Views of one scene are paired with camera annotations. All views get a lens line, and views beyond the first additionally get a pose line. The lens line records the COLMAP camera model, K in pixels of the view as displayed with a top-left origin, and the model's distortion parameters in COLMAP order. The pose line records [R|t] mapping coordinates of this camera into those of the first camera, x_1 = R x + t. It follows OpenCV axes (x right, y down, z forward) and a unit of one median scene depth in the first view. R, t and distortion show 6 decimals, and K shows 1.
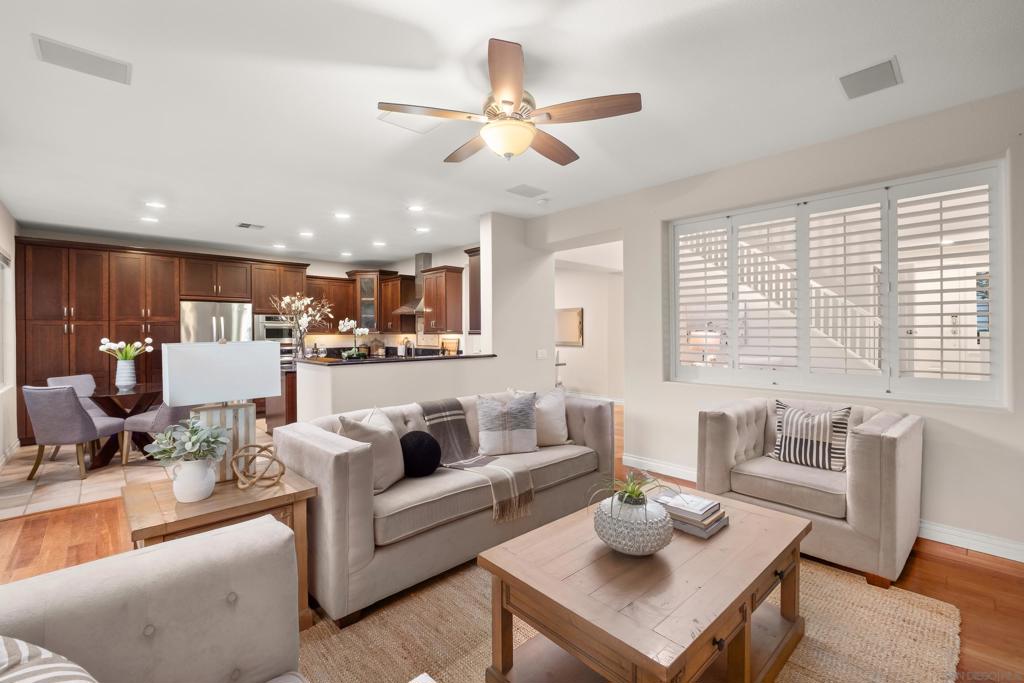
lens RADIAL K [[443.5, 0, 511.1], [0, 443.5, 340.1], [0, 0, 1]] dist [-0.000900, -0.000051]
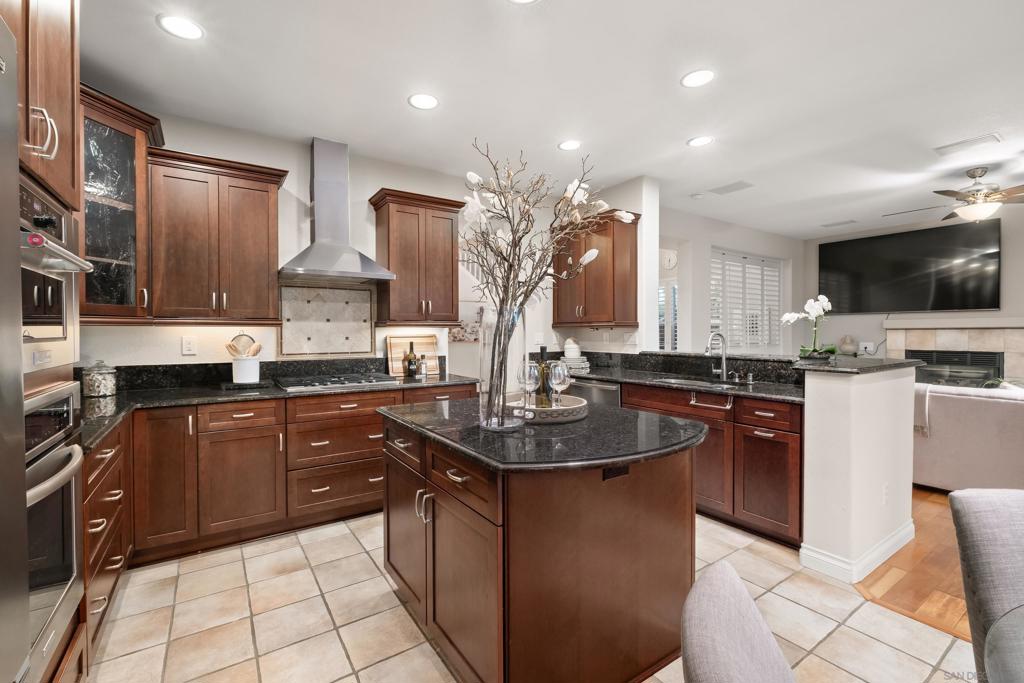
lens RADIAL K [[443.5, 0, 510.0], [0, 443.5, 338.2], [0, 0, 1]] dist [-0.000900, -0.000051]
pose [[0.164164, -0.014179, 0.986331, -0.634415], [0.005429, 0.999895, 0.013471, -0.007688], [-0.986418, 0.003143, 0.164223, 0.809816]]
